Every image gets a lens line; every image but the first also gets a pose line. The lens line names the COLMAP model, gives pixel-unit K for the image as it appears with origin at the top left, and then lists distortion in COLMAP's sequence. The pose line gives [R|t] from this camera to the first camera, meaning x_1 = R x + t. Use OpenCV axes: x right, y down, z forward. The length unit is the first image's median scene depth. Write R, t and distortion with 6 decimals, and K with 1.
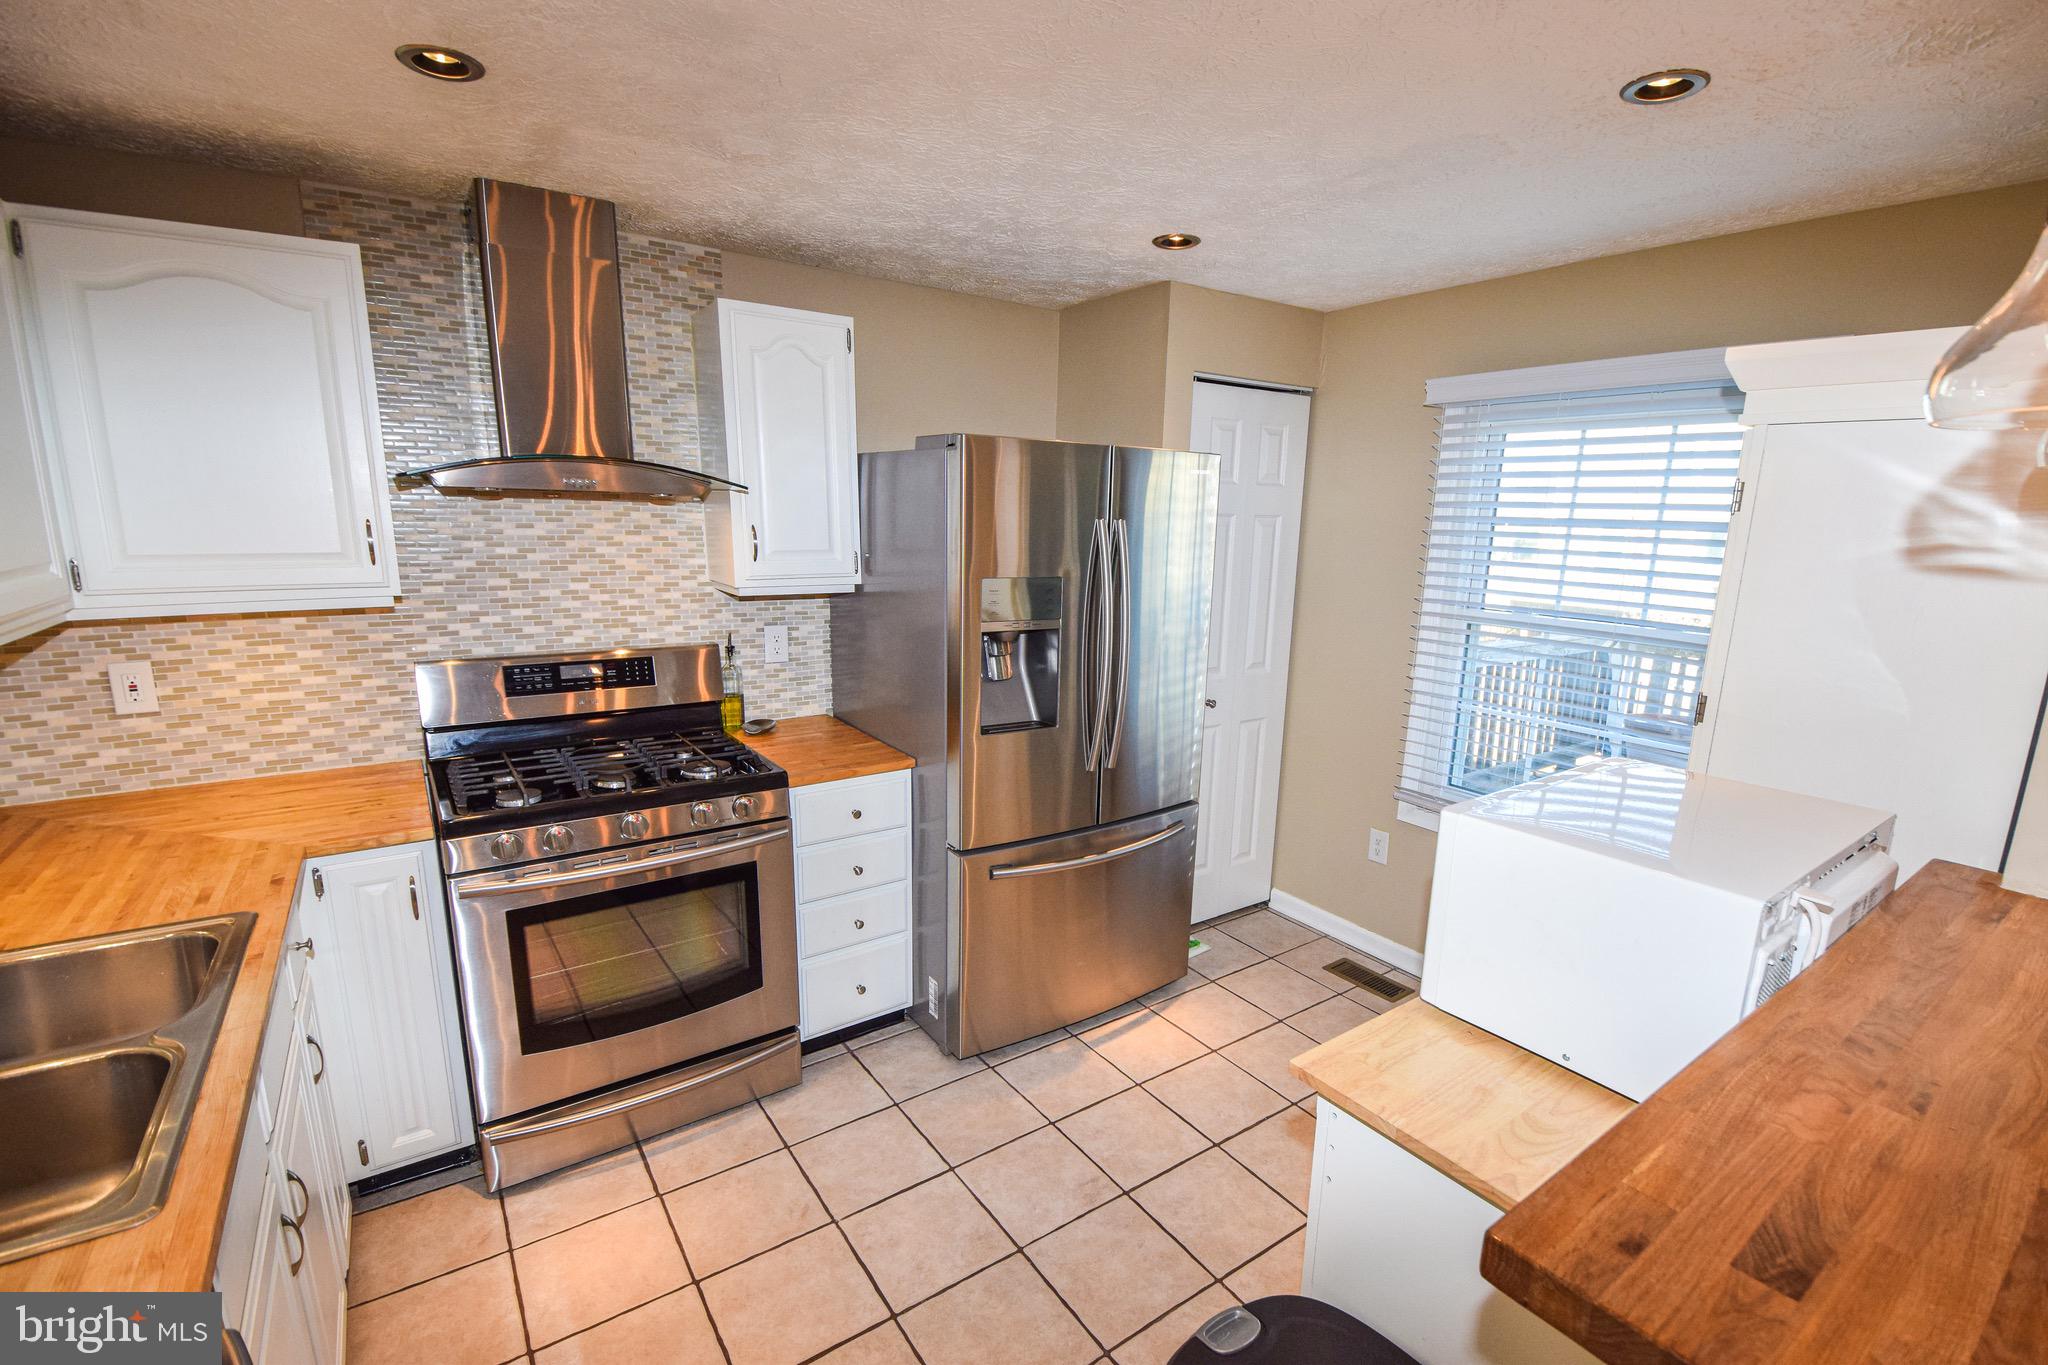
lens RADIAL K [[904.1, 0, 1050.5], [0, 904.1, 711.7], [0, 0, 1]] dist [0.015843, -0.023217]
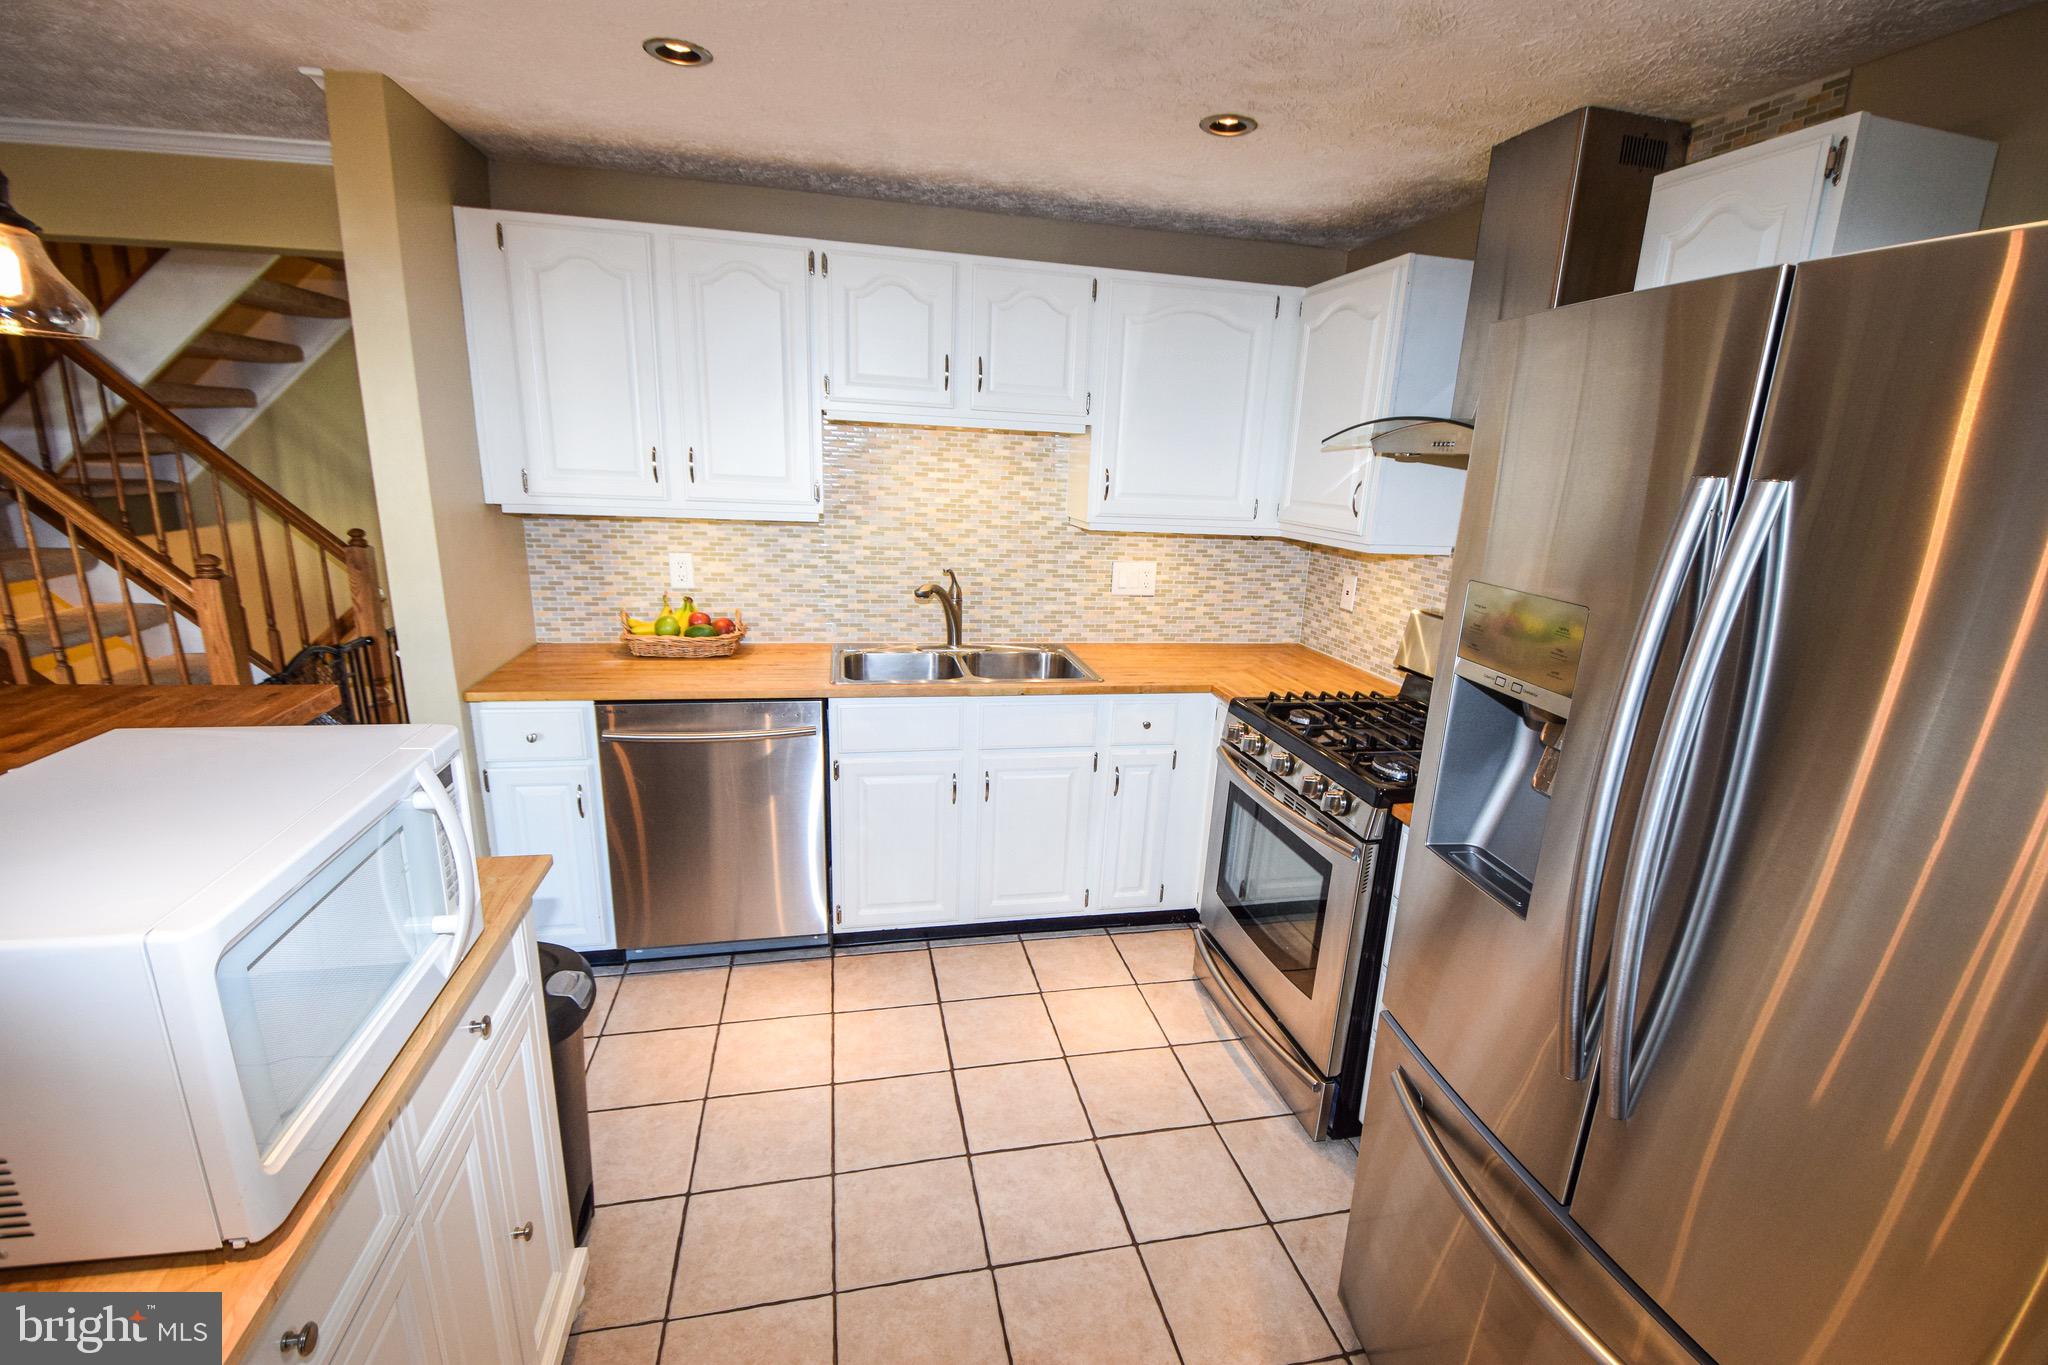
lens RADIAL K [[904.1, 0, 1050.5], [0, 904.1, 711.7], [0, 0, 1]] dist [0.015843, -0.023217]
pose [[-0.379394, 0.212260, -0.900559, 0.519864], [-0.252603, 0.912590, 0.321514, -0.179430], [0.890086, 0.349464, -0.292613, 0.912769]]
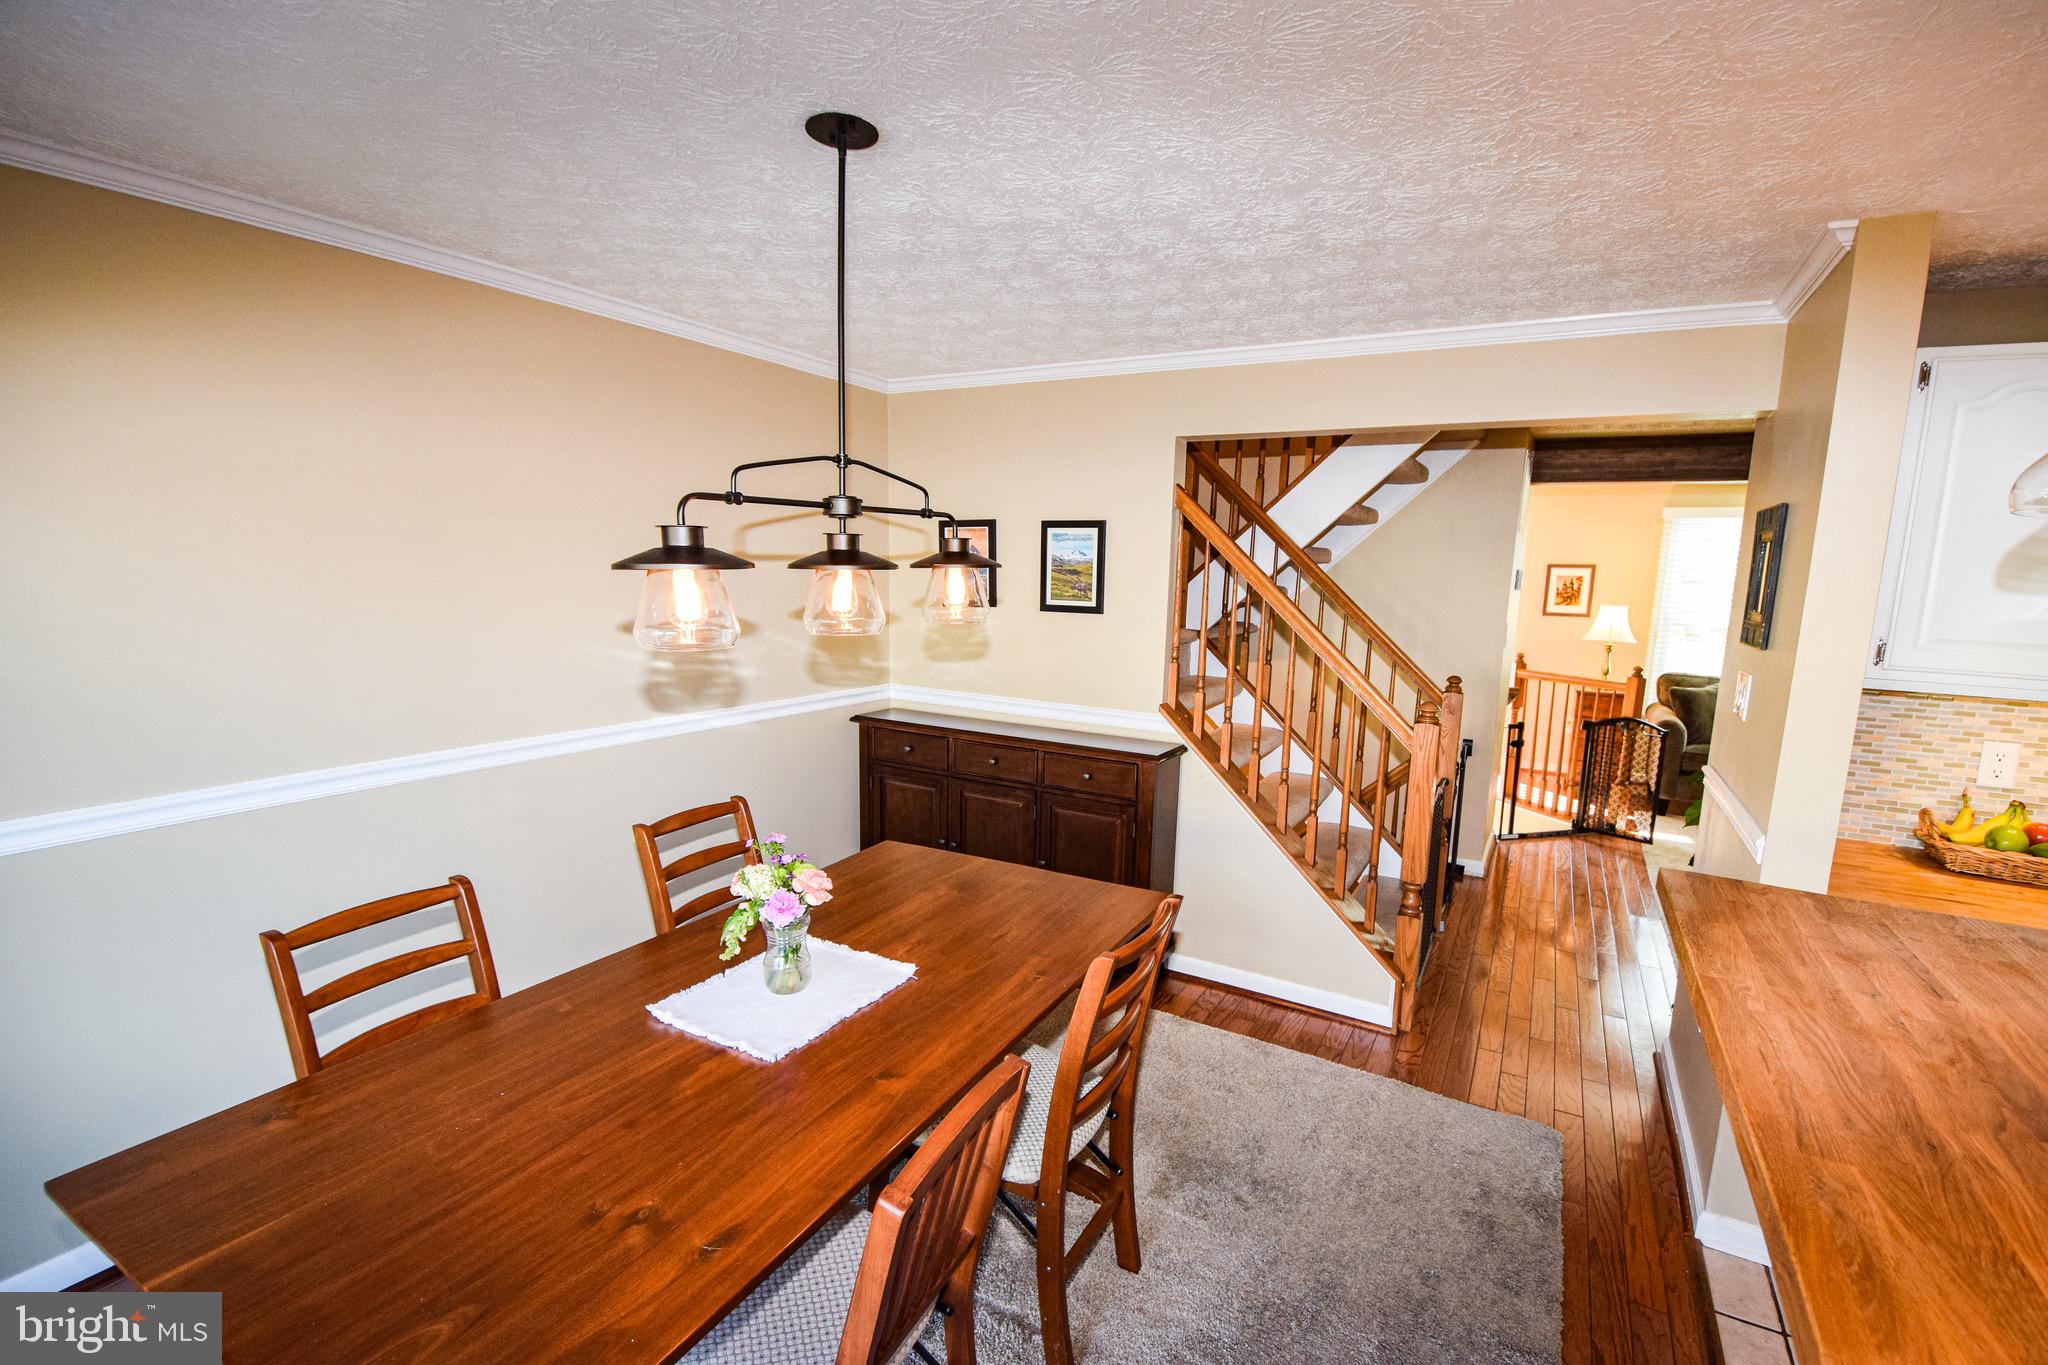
lens RADIAL K [[904.1, 0, 1050.5], [0, 904.1, 711.7], [0, 0, 1]] dist [0.015843, -0.023217]
pose [[-0.900649, 0.025751, -0.433784, 0.859716], [-0.137115, 0.930405, 0.339919, -0.065736], [0.412348, 0.365626, -0.834438, 0.391343]]
